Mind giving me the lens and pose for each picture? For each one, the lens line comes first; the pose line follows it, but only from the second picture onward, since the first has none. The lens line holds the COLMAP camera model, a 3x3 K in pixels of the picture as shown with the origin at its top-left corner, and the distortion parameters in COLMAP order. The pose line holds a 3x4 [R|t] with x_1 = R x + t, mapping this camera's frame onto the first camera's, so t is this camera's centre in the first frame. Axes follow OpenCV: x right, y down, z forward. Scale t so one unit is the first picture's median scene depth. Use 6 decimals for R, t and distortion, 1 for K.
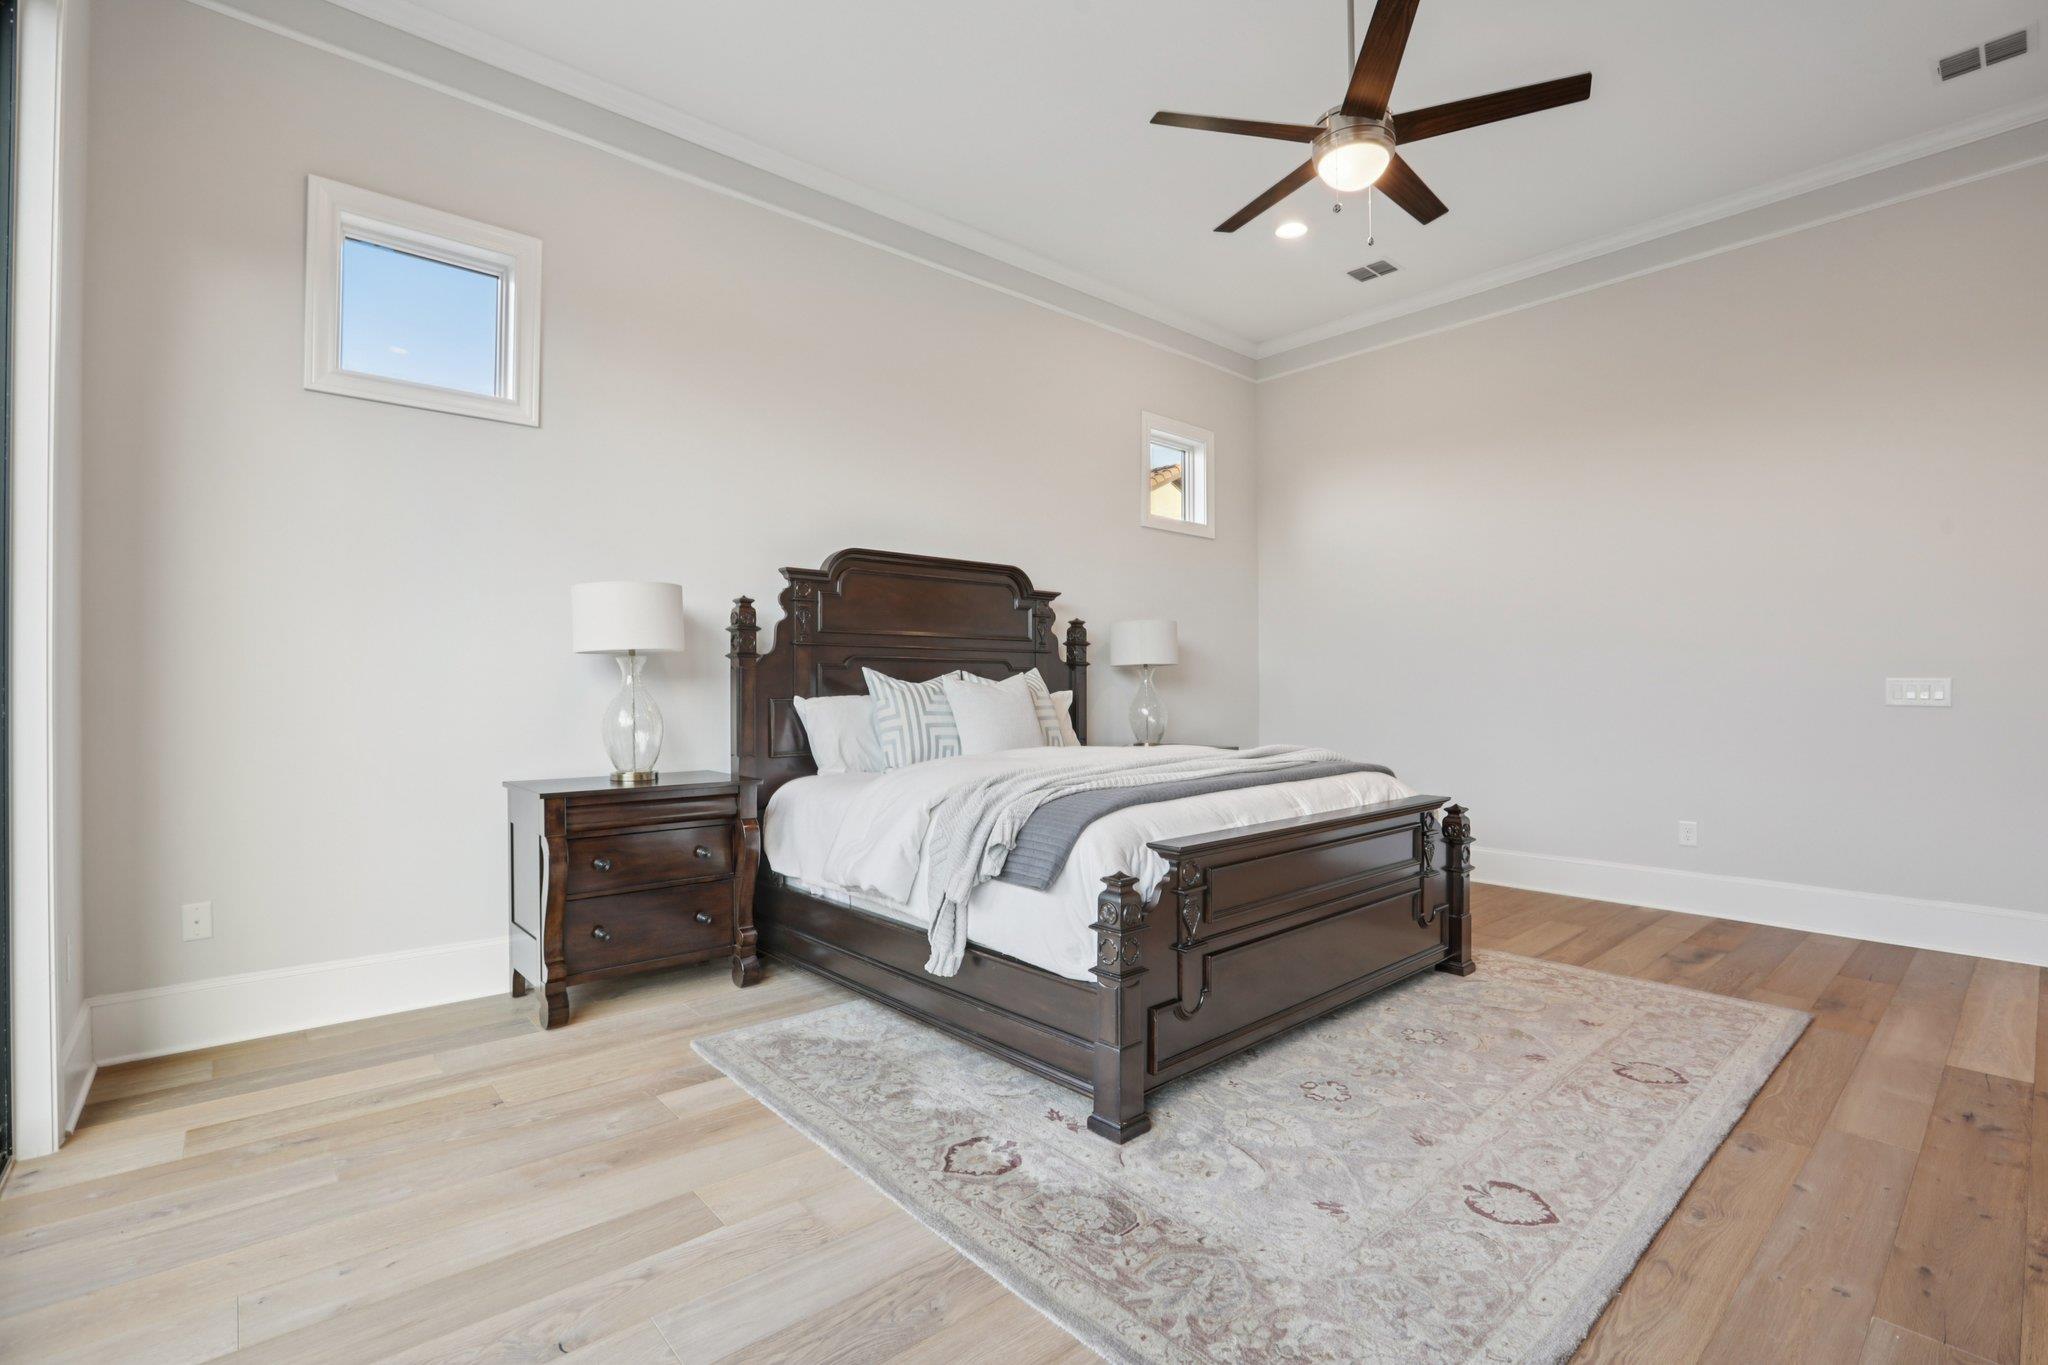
lens RADIAL K [[930.3, 0, 1032.2], [0, 930.3, 695.4], [0, 0, 1]] dist [-0.040715, 0.002095]
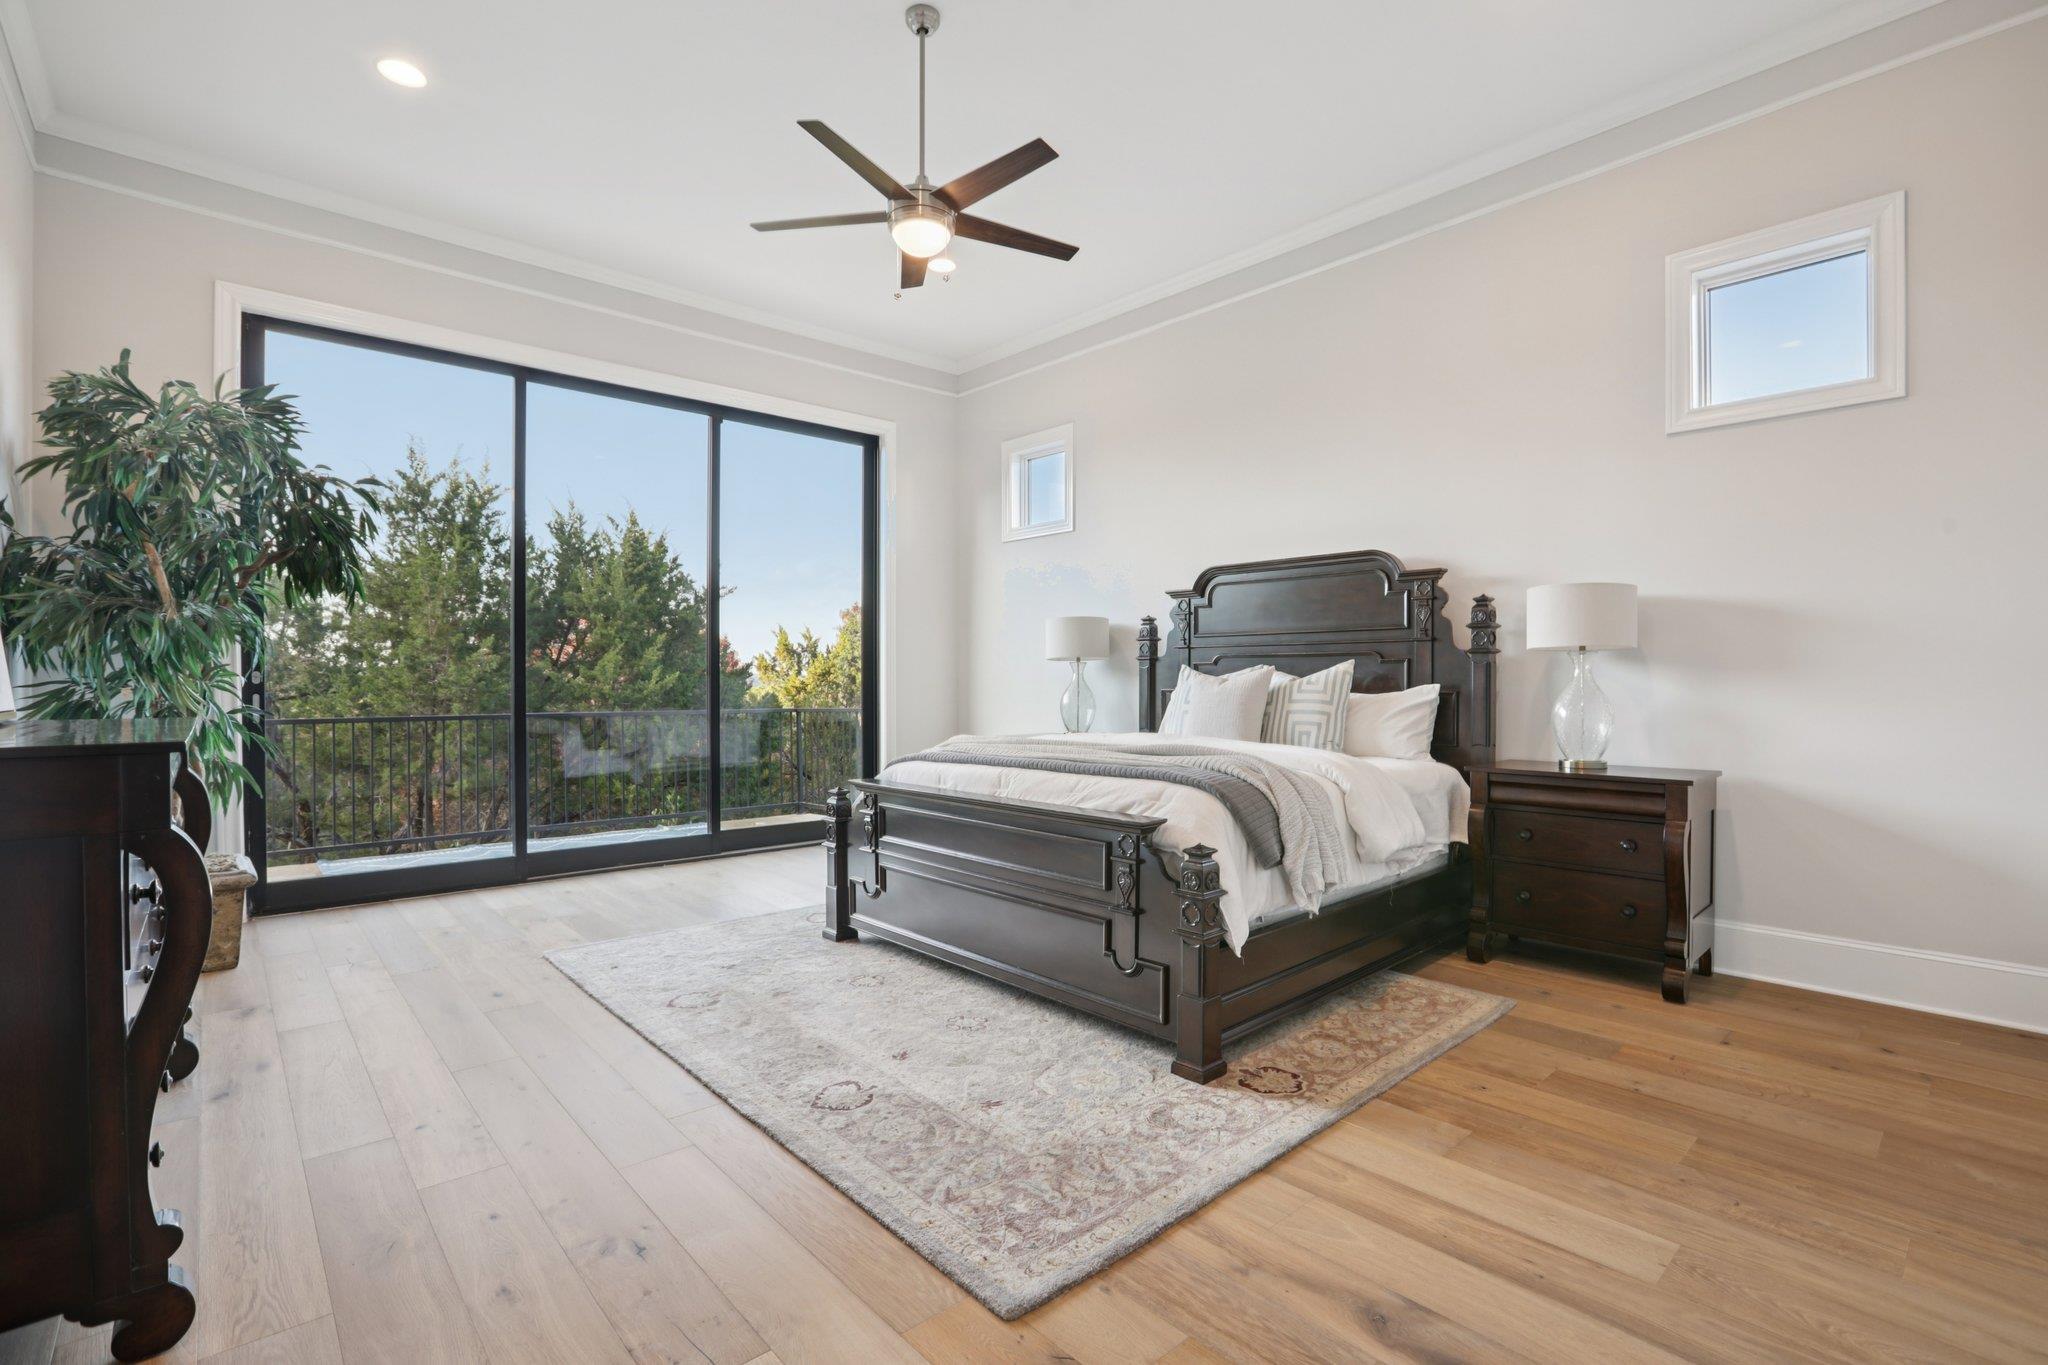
lens RADIAL K [[930.3, 0, 1030.8], [0, 930.3, 677.9], [0, 0, 1]] dist [-0.040715, 0.002095]
pose [[0.021299, 0.006512, -0.999752, 1.079061], [-0.000296, 0.999979, 0.006507, -0.021246], [0.999773, 0.000158, 0.021301, 0.766485]]
